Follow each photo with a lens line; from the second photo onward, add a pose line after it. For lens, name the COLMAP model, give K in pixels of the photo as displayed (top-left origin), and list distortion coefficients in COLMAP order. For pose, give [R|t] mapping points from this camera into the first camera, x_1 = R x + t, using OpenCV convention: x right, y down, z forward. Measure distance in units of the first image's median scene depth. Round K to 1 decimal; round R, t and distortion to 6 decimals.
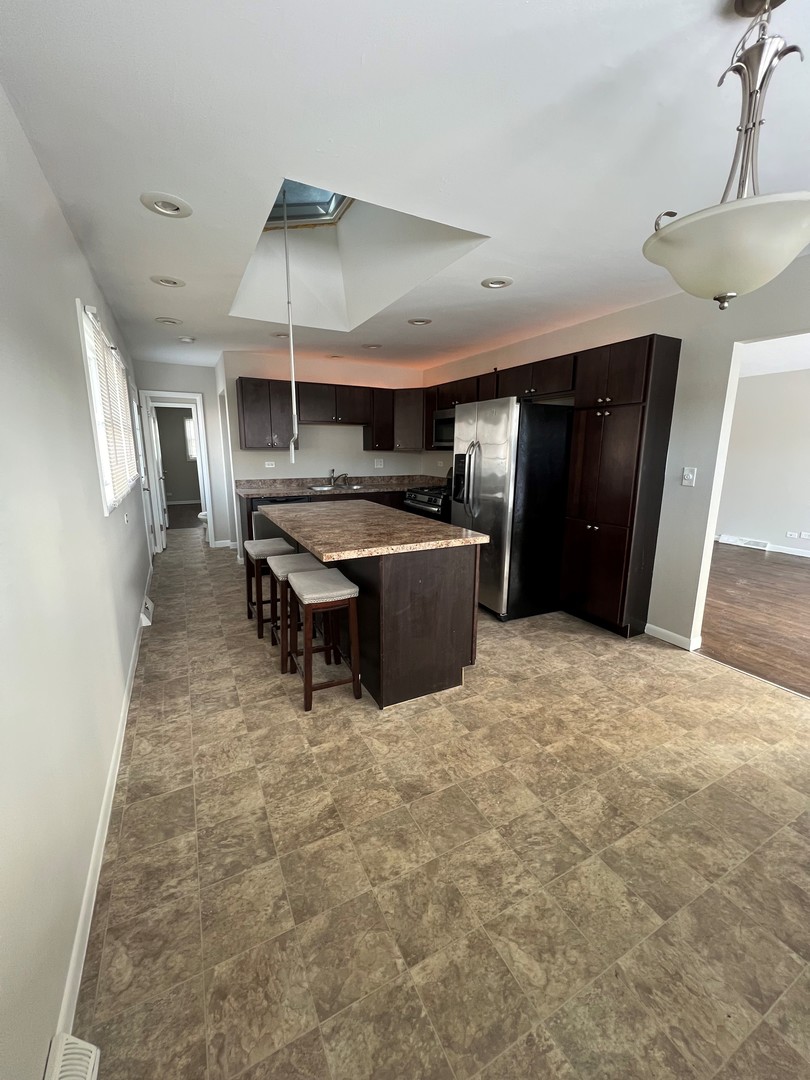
lens RADIAL K [[428.2, 0, 408.9], [0, 428.2, 536.7], [0, 0, 1]] dist [-0.000530, 0.000128]
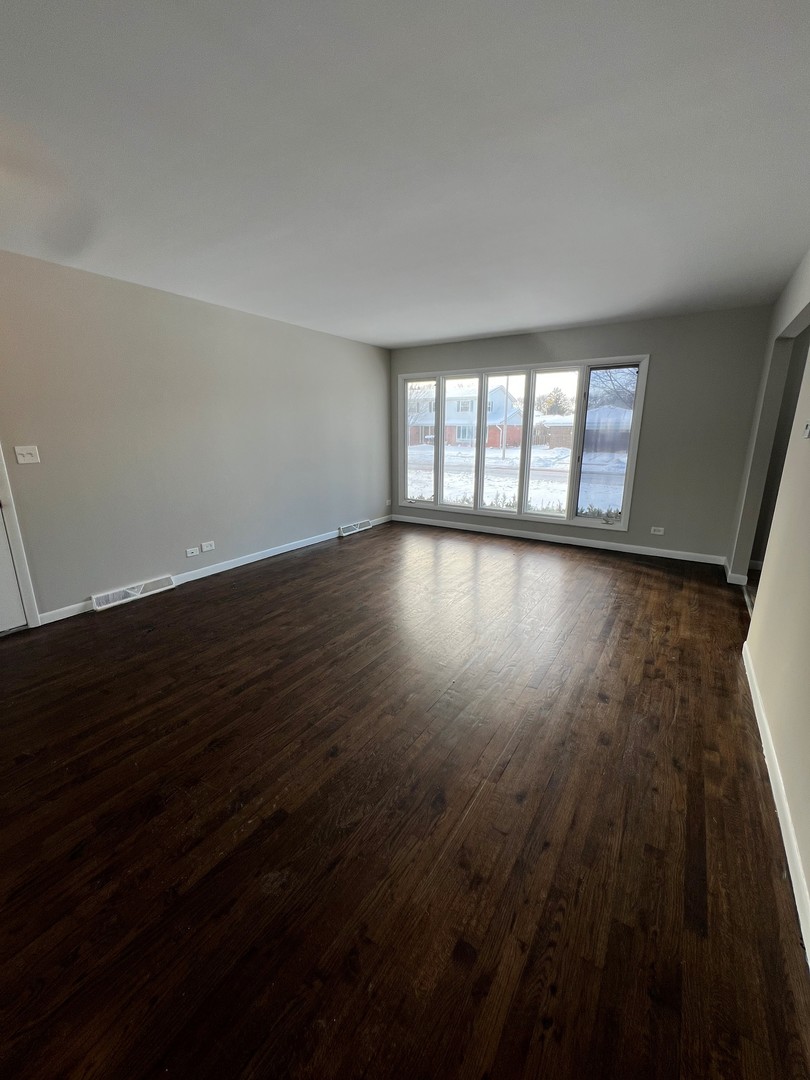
lens RADIAL K [[428.2, 0, 406.8], [0, 428.2, 537.1], [0, 0, 1]] dist [-0.000530, 0.000128]
pose [[-0.484232, -0.230720, 0.843971, 0.560115], [0.179348, 0.917948, 0.353845, -0.636190], [-0.856360, 0.322708, -0.403121, 3.087555]]
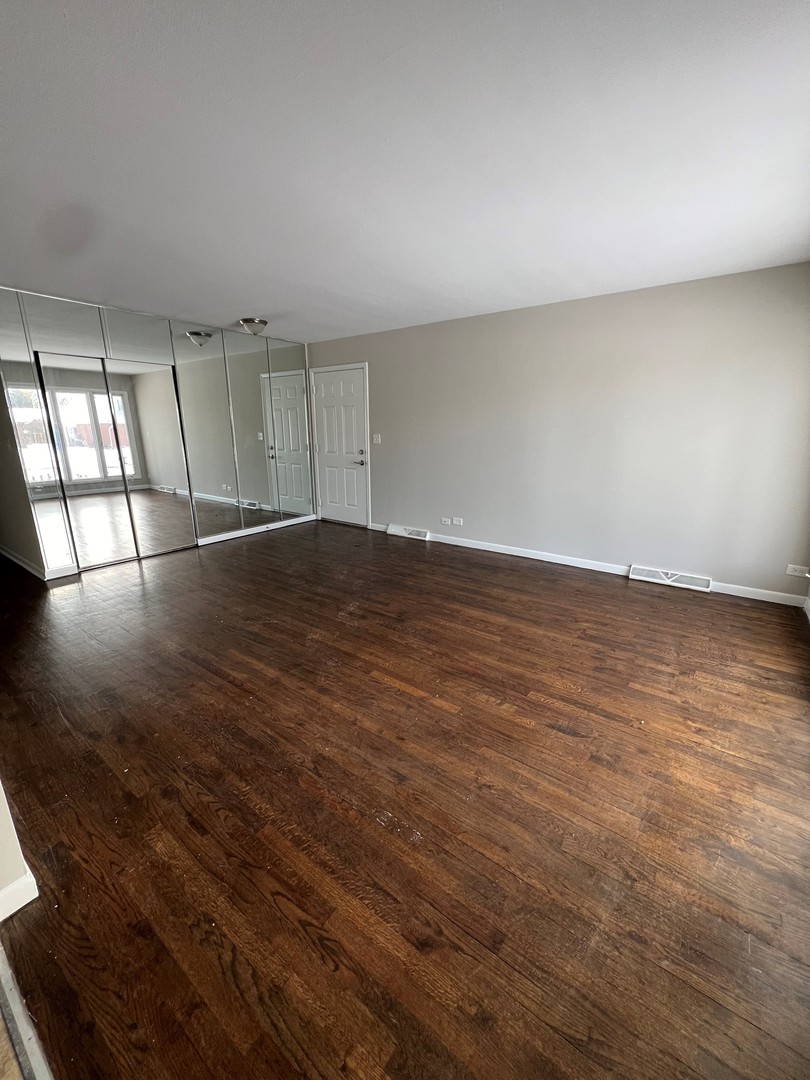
lens RADIAL K [[428.2, 0, 404.1], [0, 428.2, 541.0], [0, 0, 1]] dist [-0.000530, 0.000128]
pose [[0.901040, -0.130953, 0.413494, 1.457780], [0.109362, 0.991125, 0.075577, -0.122138], [-0.419722, -0.022877, 0.907365, 0.813611]]
